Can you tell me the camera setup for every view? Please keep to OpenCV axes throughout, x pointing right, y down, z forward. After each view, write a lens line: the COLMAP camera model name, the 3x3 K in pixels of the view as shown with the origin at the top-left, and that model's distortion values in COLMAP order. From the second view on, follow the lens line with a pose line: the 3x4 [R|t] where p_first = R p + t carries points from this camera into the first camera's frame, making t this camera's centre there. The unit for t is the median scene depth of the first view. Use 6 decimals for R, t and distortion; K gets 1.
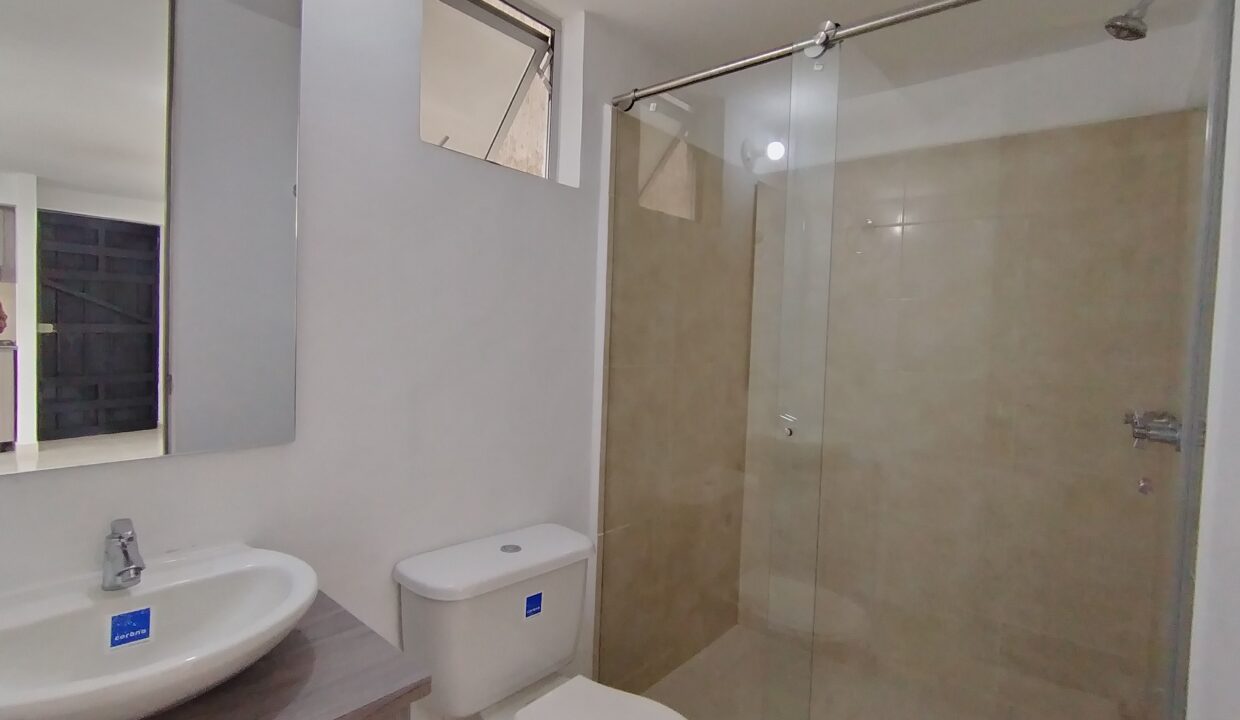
lens RADIAL K [[587.1, 0, 619.9], [0, 587.1, 359.0], [0, 0, 1]] dist [-0.012817, 0.000195]
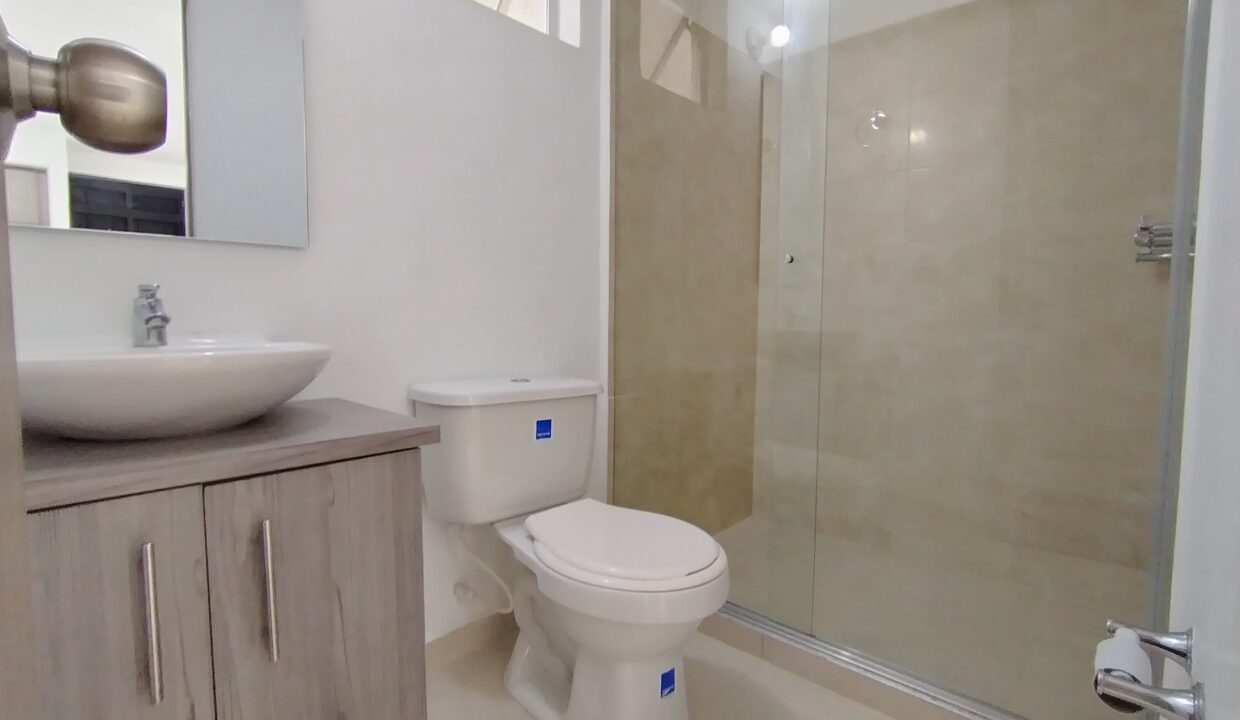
lens RADIAL K [[587.1, 0, 619.8], [0, 587.1, 360.6], [0, 0, 1]] dist [-0.012817, 0.000195]
pose [[0.999028, -0.025233, -0.036145, 0.018770], [0.026379, 0.999153, 0.031579, 0.184935], [0.035317, -0.032502, 0.998847, -0.018302]]
